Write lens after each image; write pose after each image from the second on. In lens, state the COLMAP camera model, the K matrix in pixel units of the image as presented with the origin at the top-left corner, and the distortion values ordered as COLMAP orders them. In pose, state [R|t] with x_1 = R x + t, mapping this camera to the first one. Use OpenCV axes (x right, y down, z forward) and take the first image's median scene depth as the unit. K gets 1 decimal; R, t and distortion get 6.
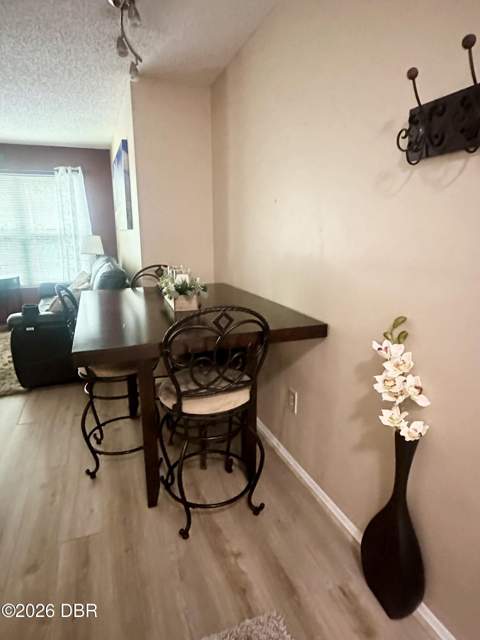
lens RADIAL K [[380.7, 0, 239.5], [0, 380.7, 319.0], [0, 0, 1]] dist [-0.005879, 0.001719]
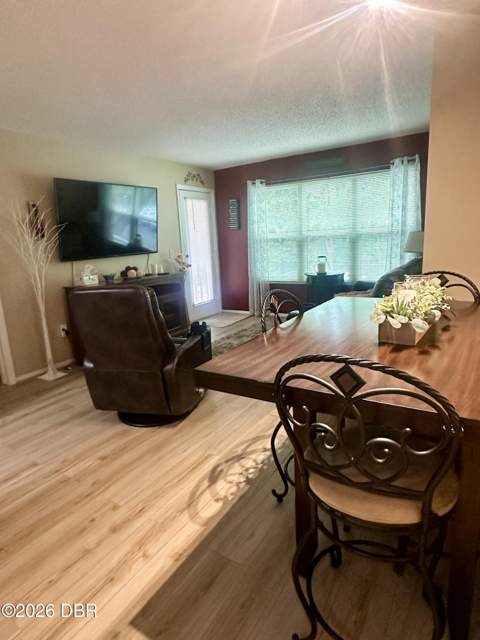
lens RADIAL K [[380.7, 0, 236.8], [0, 380.7, 317.7], [0, 0, 1]] dist [-0.005879, 0.001719]
pose [[0.587480, 0.148740, -0.795452, 0.098416], [-0.140344, 0.986795, 0.080868, -0.035464], [0.796976, 0.064128, 0.600597, 0.151328]]
